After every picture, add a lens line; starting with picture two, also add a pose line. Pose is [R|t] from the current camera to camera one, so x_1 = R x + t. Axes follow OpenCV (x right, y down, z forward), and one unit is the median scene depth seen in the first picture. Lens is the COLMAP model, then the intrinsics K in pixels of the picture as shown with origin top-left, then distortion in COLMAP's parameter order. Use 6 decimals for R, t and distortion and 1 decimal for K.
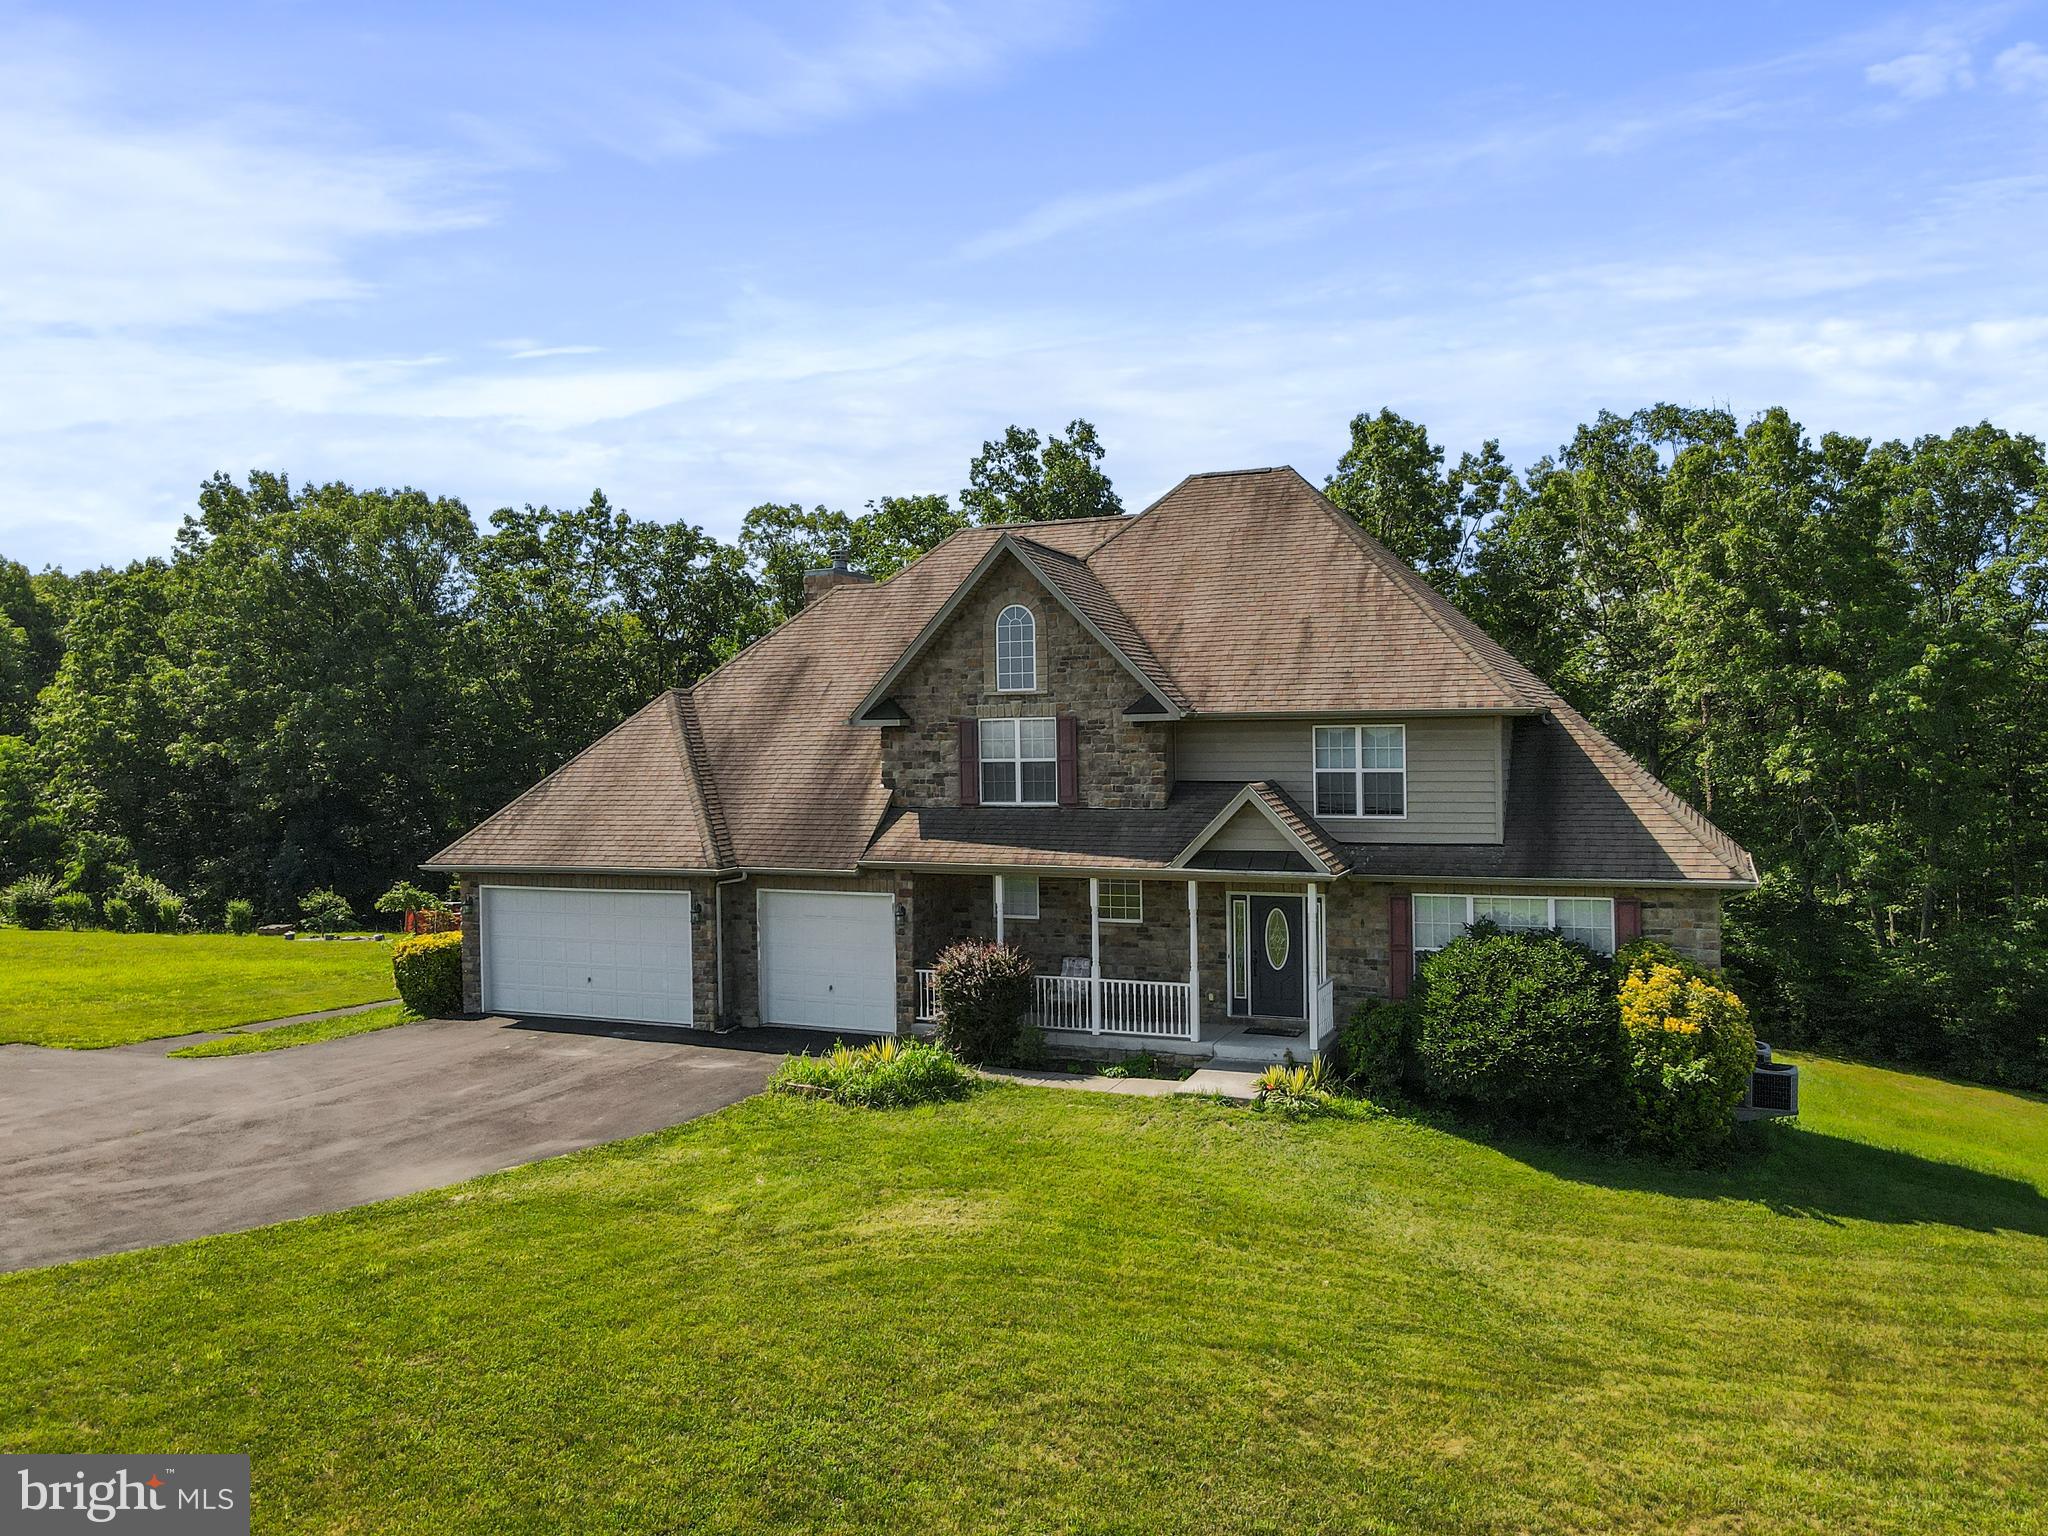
lens RADIAL K [[1503.4, 0, 1026.0], [0, 1503.4, 753.4], [0, 0, 1]] dist [0.012452, 0.005504]
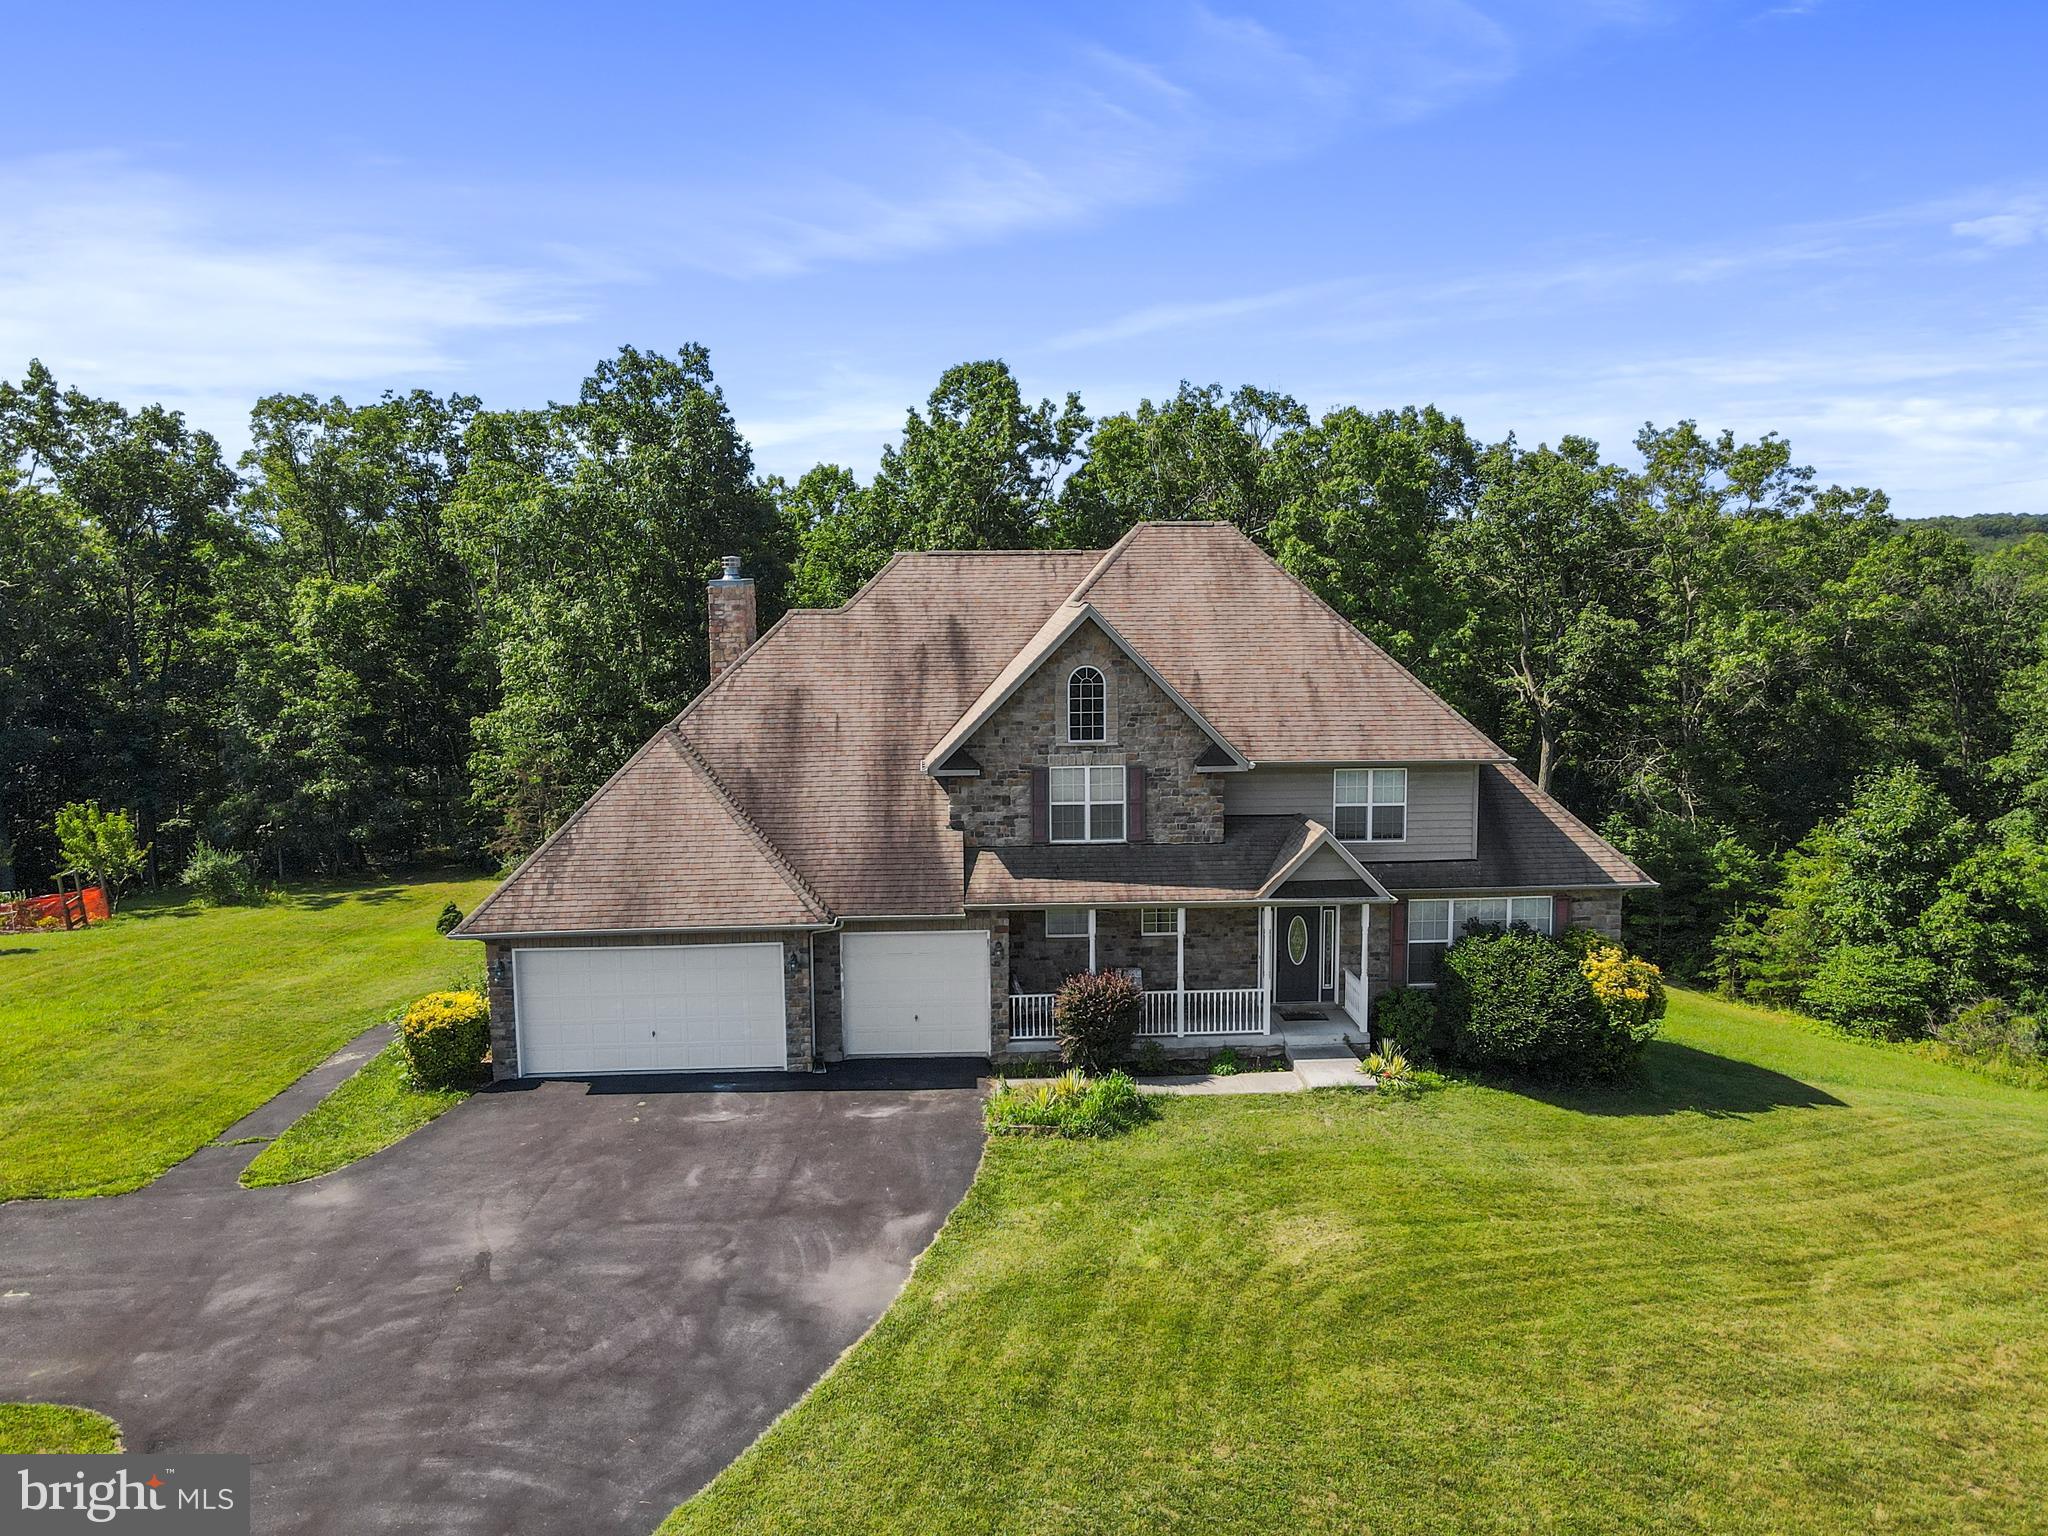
lens RADIAL K [[1524.4, 0, 1026.2], [0, 1524.4, 761.3], [0, 0, 1]] dist [0.001725, 0.035862]
pose [[0.892730, -0.050401, 0.447765, -0.559402], [0.000057, 0.993737, 0.111742, -0.155060], [-0.450593, -0.099729, 0.887142, 0.011397]]
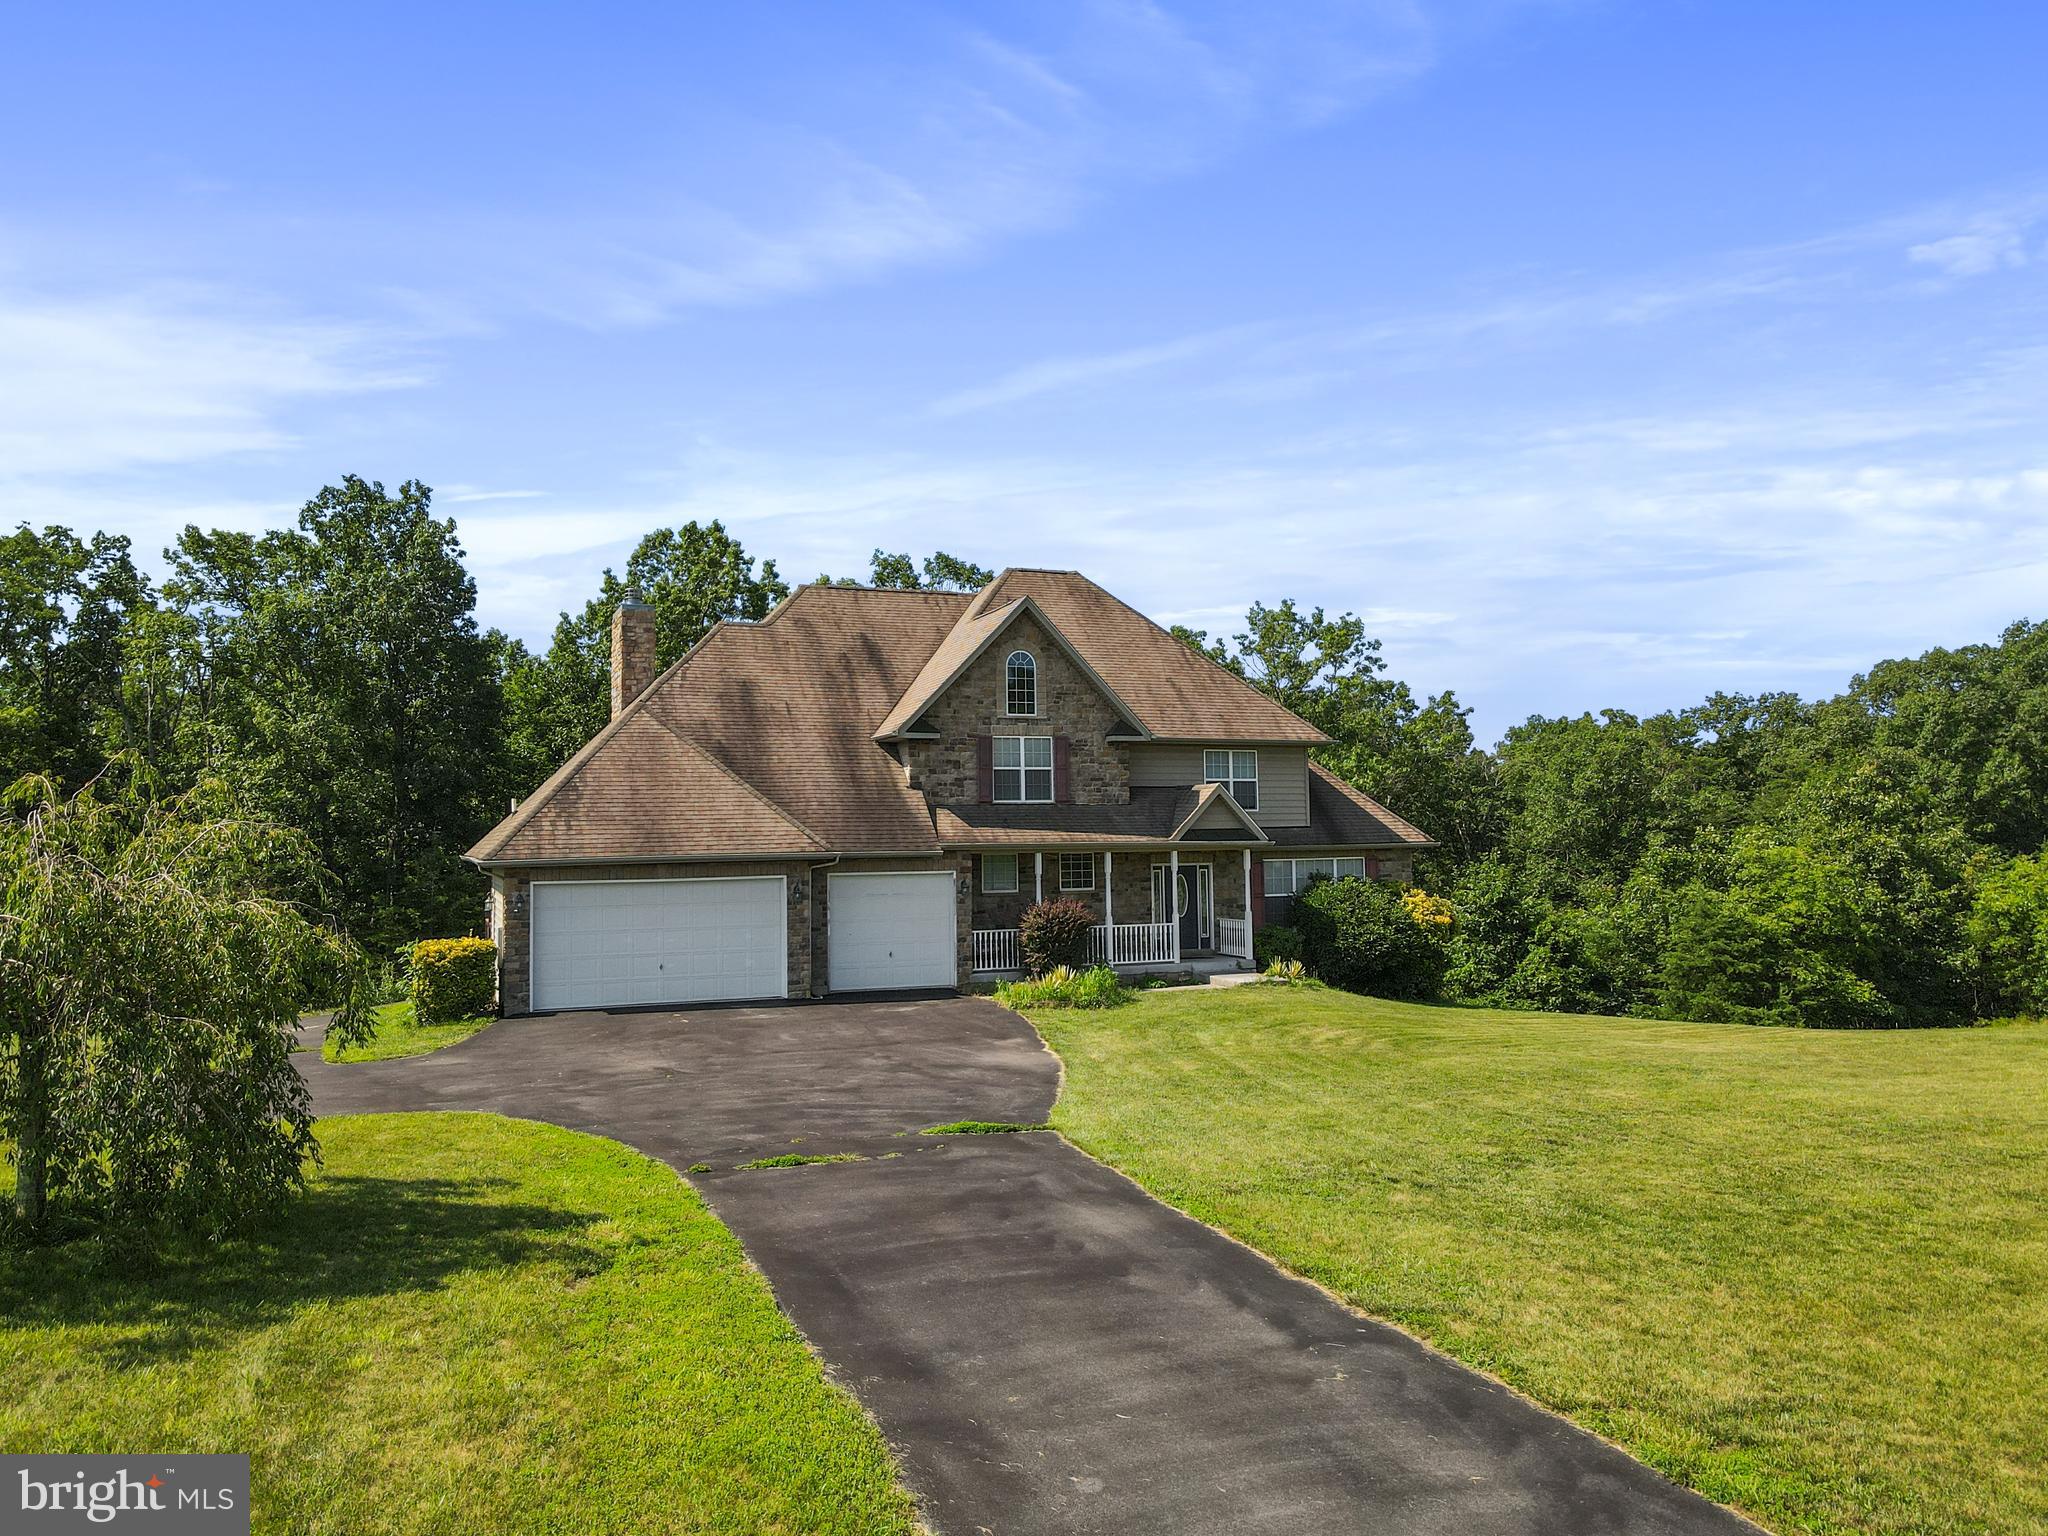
lens RADIAL K [[1505.8, 0, 1024.9], [0, 1505.8, 756.7], [0, 0, 1]] dist [-0.002969, 0.051167]
pose [[0.697584, 0.045663, 0.715046, -0.949797], [0.011238, 0.997147, -0.074642, 0.093101], [-0.716415, 0.060104, 0.695081, 0.085606]]
